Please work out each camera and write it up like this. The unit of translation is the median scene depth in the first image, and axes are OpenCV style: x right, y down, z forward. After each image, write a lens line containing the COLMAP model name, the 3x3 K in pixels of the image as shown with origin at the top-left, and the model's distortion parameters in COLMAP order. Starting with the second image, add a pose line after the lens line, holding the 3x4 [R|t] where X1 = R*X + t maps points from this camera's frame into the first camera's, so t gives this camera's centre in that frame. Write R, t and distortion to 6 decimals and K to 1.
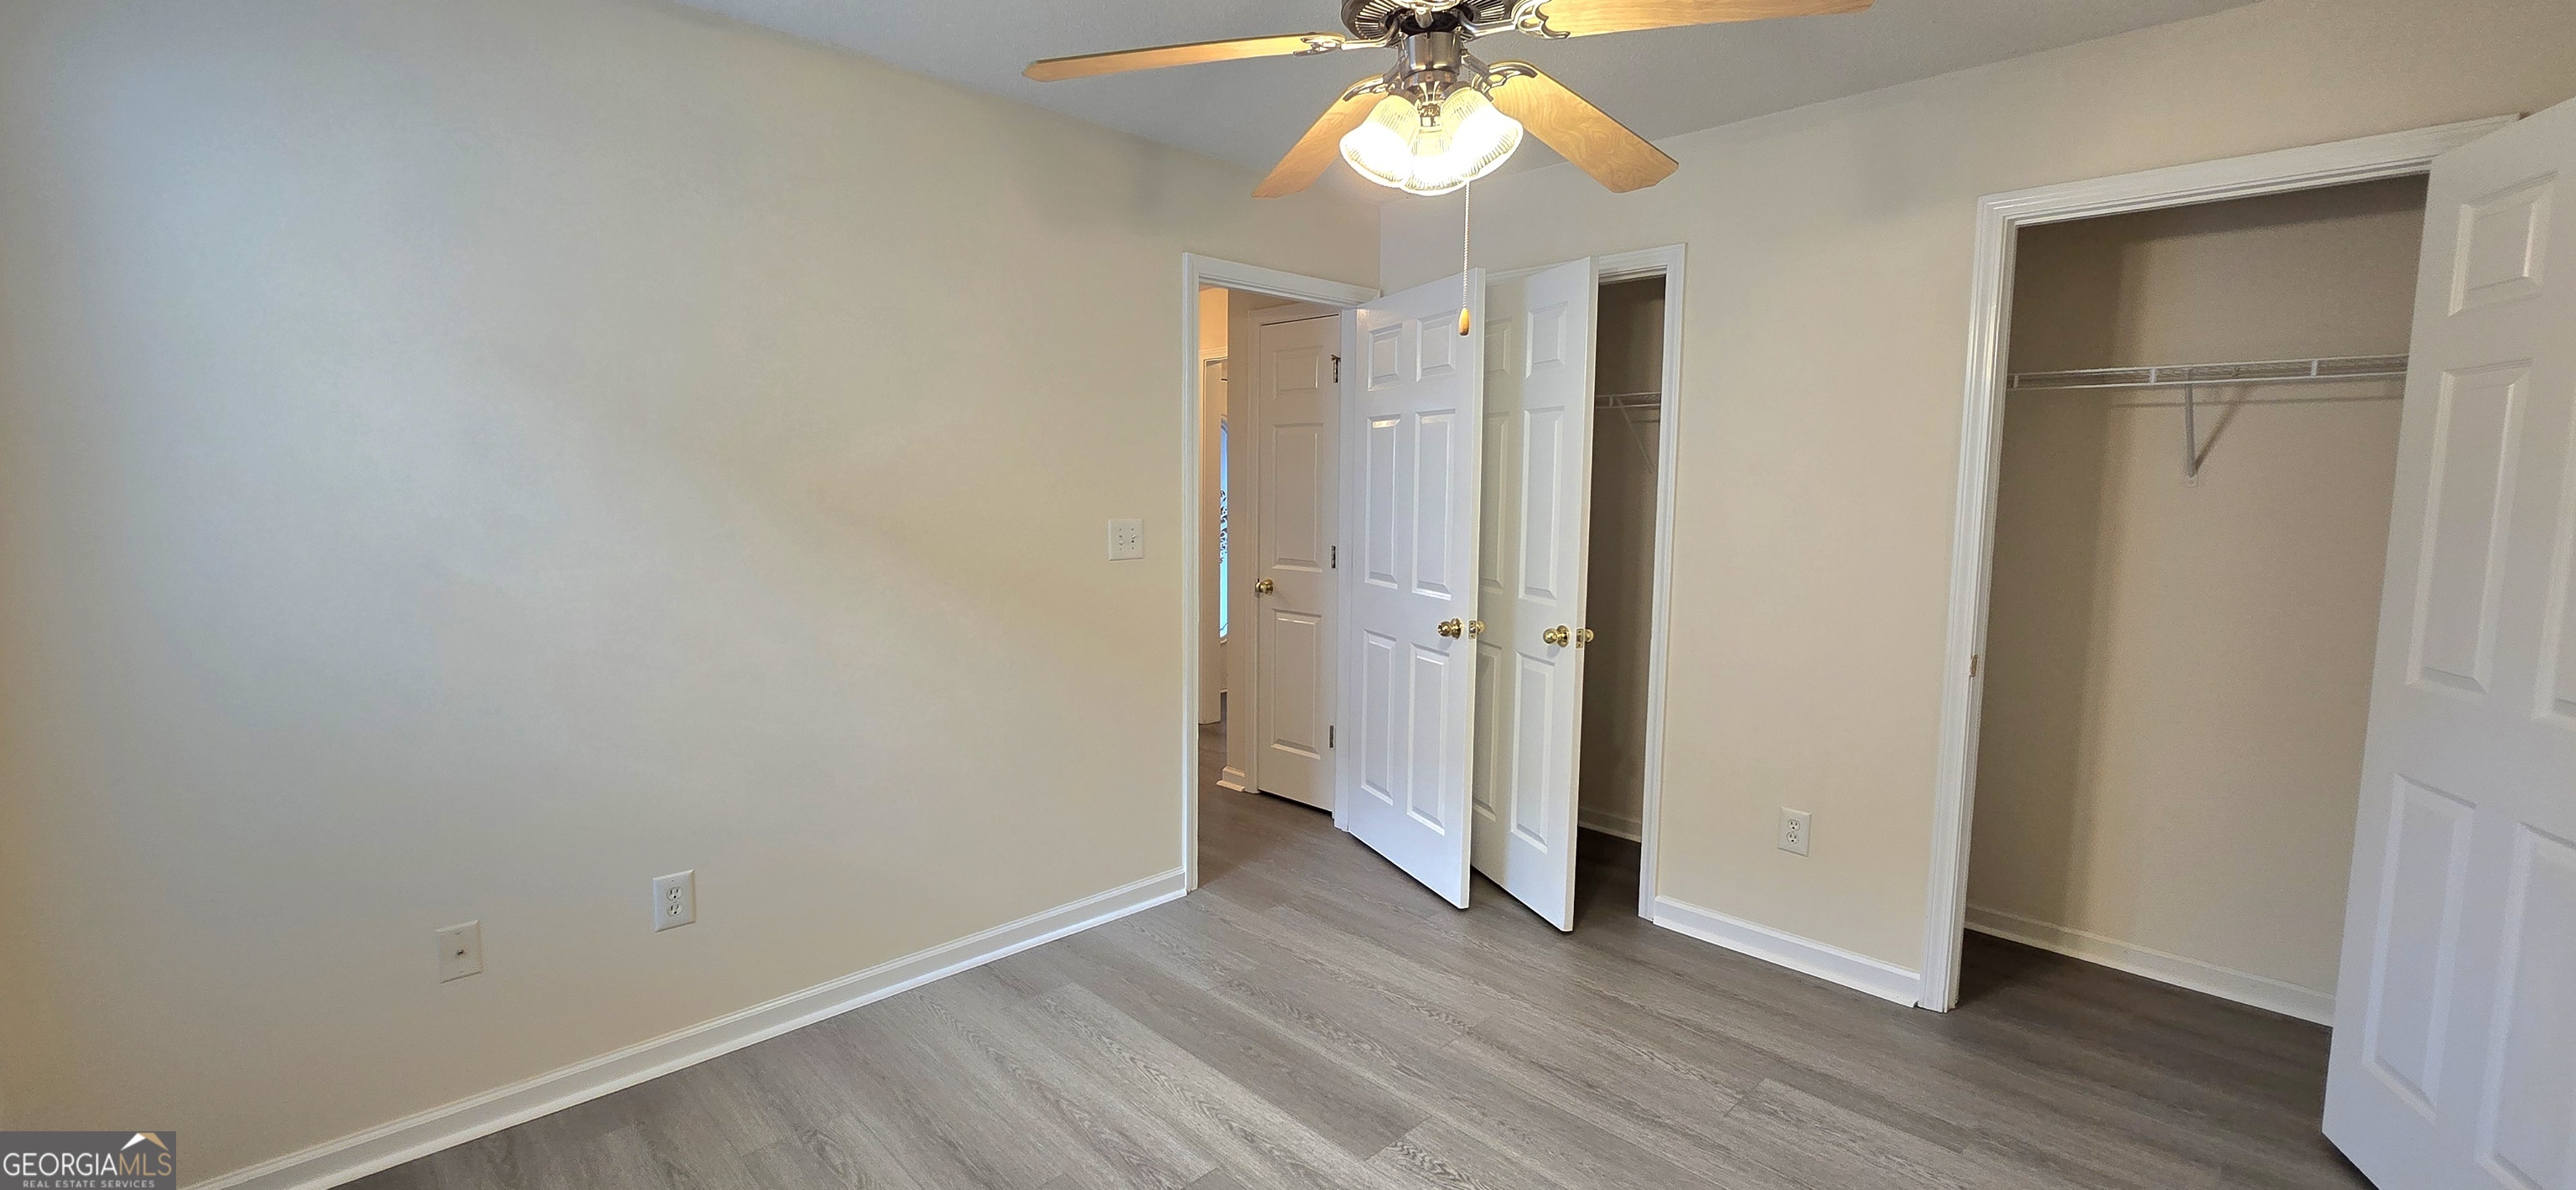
lens RADIAL K [[1031.4, 0, 1288.0], [0, 1031.4, 595.0], [0, 0, 1]] dist [-0.001881, -0.000072]
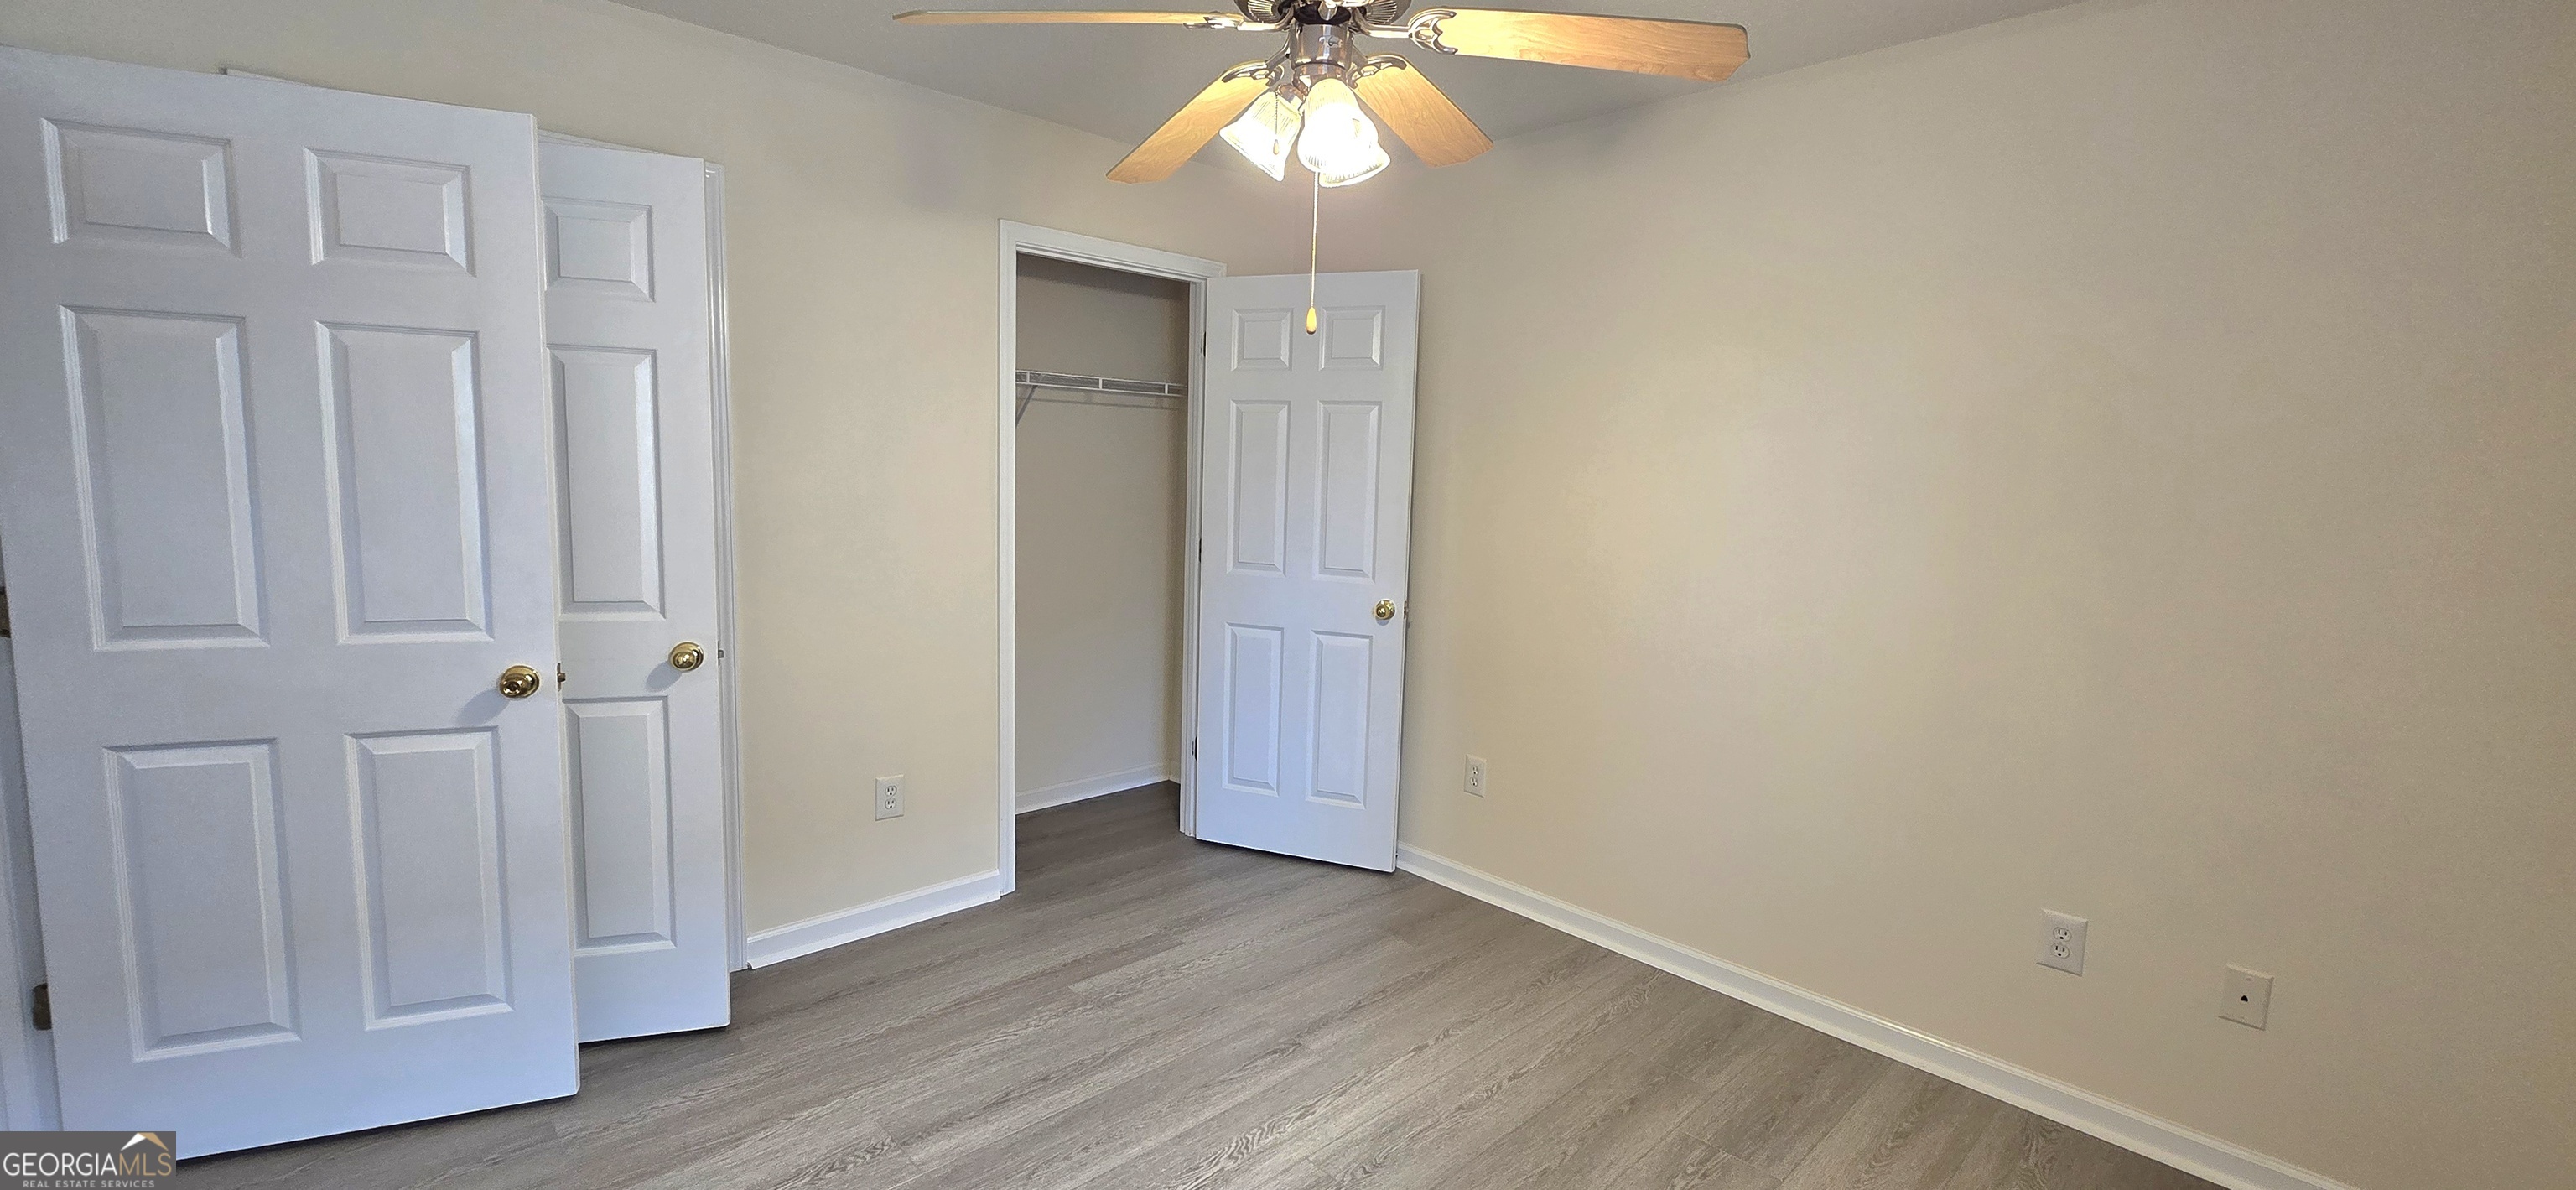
lens RADIAL K [[1060.8, 0, 1283.9], [0, 1060.8, 583.0], [0, 0, 1]] dist [-0.006193, 0.001186]
pose [[0.025724, -0.125886, 0.991711, -0.622001], [0.078275, 0.989247, 0.123543, -0.096200], [-0.996600, 0.074448, 0.035301, 0.678499]]
